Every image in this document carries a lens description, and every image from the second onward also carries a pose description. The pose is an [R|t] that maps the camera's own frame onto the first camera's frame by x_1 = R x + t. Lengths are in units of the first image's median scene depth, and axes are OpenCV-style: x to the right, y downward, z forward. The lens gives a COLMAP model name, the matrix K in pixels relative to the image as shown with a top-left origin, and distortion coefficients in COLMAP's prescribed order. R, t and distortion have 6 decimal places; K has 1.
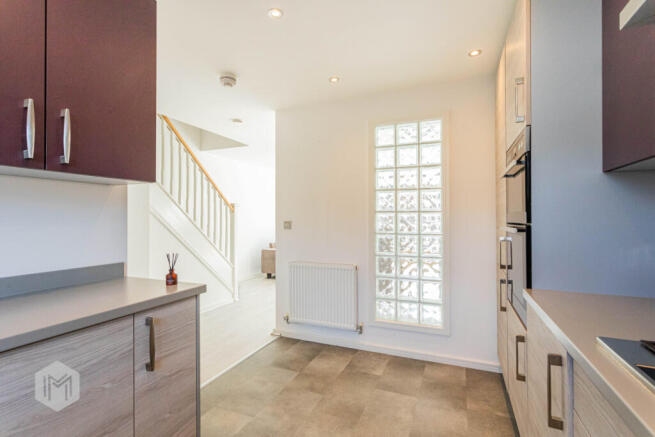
lens RADIAL K [[311.8, 0, 327.7], [0, 311.8, 218.1], [0, 0, 1]] dist [-0.002586, -0.000122]
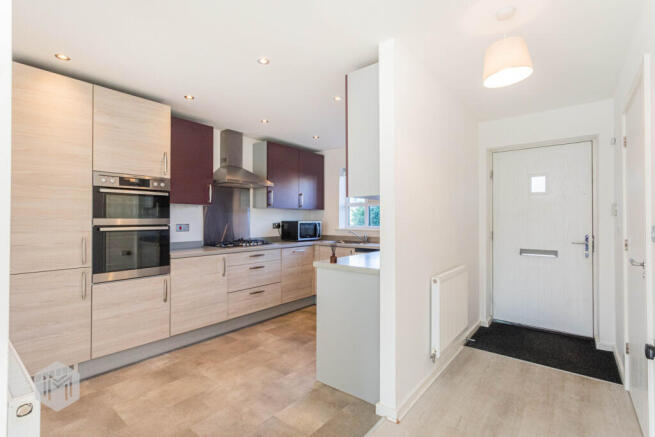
lens RADIAL K [[311.8, 0, 326.8], [0, 311.8, 218.4], [0, 0, 1]] dist [-0.002586, -0.000122]
pose [[-0.962670, 0.003804, 0.270650, -0.682012], [0.000375, 0.999919, -0.012719, 0.002079], [-0.270676, -0.012143, -0.962594, 1.928507]]
